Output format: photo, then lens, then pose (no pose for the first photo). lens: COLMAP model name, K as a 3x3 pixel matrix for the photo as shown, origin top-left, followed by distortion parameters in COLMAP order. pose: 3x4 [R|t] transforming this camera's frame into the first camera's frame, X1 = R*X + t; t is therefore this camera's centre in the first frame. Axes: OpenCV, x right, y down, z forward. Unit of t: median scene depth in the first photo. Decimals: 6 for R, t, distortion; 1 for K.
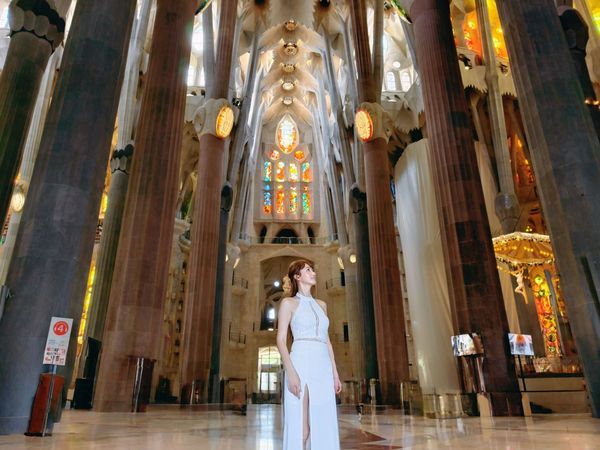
lens RADIAL K [[402.1, 0, 300.0], [0, 402.1, 225.0], [0, 0, 1]] dist [-0.001753, -0.000370]
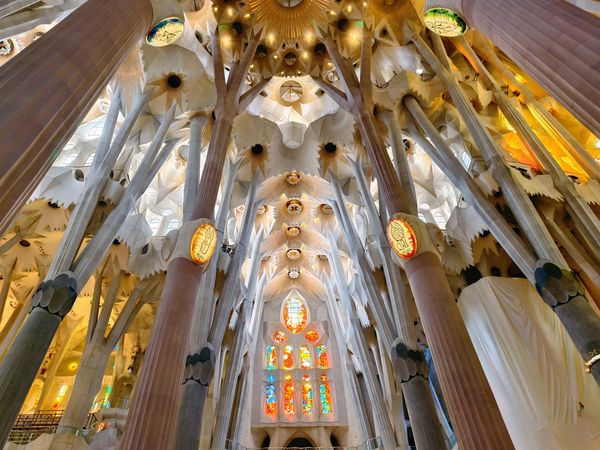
lens RADIAL K [[456.2, 0, 278.9], [0, 456.2, 225.1], [0, 0, 1]] dist [0.004160, 0.000999]
pose [[0.996786, -0.057515, -0.055773, -0.004041], [0.025370, 0.886929, -0.461209, 0.046990], [0.075993, 0.458312, 0.885537, 0.145872]]
